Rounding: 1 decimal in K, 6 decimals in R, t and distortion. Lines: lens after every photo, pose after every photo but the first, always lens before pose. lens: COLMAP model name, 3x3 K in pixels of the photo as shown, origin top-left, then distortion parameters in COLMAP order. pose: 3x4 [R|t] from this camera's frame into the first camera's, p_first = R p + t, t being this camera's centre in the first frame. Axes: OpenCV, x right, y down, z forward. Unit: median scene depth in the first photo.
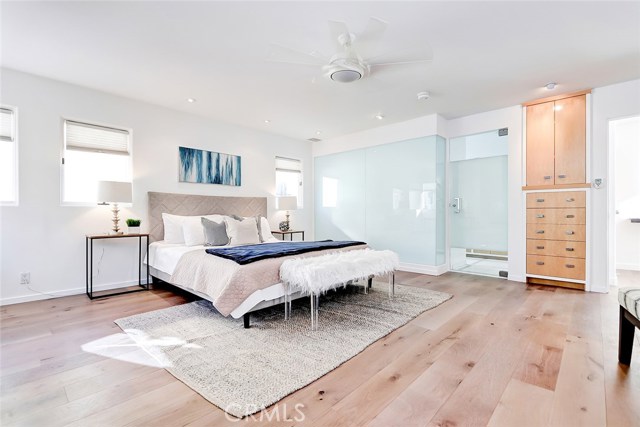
lens RADIAL K [[298.5, 0, 314.4], [0, 298.5, 209.8], [0, 0, 1]] dist [0.003499, -0.003300]
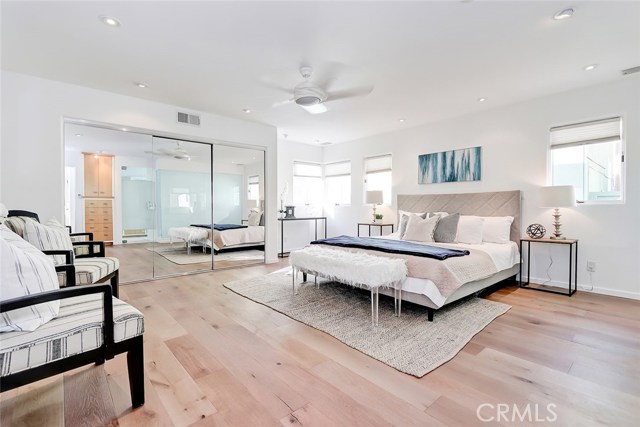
lens RADIAL K [[298.5, 0, 317.9], [0, 298.5, 215.1], [0, 0, 1]] dist [0.003499, -0.003300]
pose [[-0.099443, 0.033372, -0.994483, 0.755958], [0.016144, 0.999360, 0.031921, -0.013854], [0.994912, -0.012880, -0.099919, 0.667324]]
